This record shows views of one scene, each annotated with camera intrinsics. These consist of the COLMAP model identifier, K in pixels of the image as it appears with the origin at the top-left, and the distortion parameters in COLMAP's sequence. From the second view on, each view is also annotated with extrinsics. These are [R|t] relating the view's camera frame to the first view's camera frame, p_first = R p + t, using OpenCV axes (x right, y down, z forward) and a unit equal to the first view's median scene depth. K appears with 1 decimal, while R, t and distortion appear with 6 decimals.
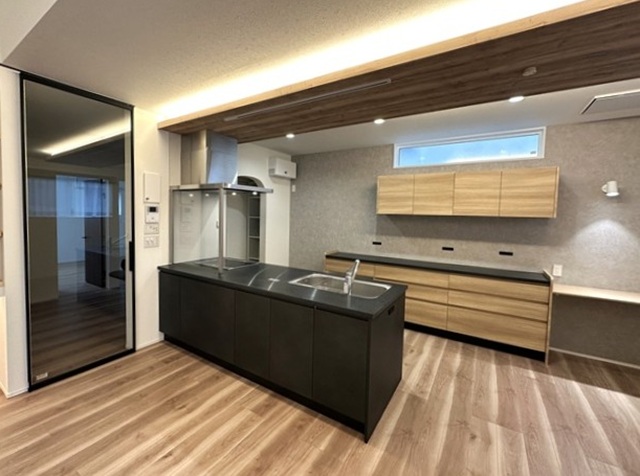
lens RADIAL K [[266.3, 0, 322.2], [0, 266.3, 237.7], [0, 0, 1]] dist [-0.002660, 0.000139]
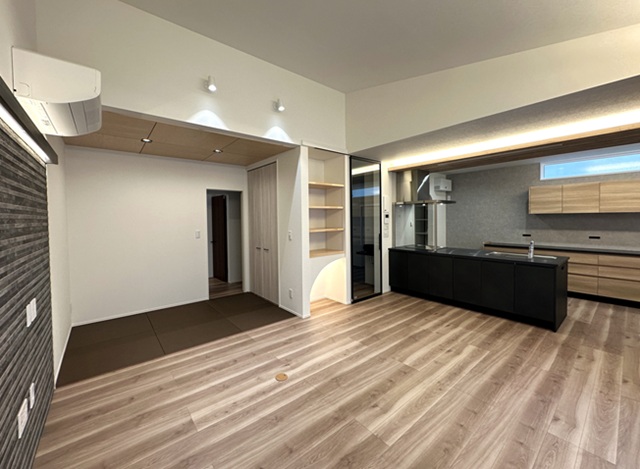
lens RADIAL K [[266.3, 0, 314.0], [0, 266.3, 232.6], [0, 0, 1]] dist [-0.002660, 0.000139]
pose [[0.948188, -0.018555, -0.317168, -0.477763], [0.008234, 0.999393, -0.033852, 0.053746], [0.317604, 0.029487, 0.947765, -0.773038]]
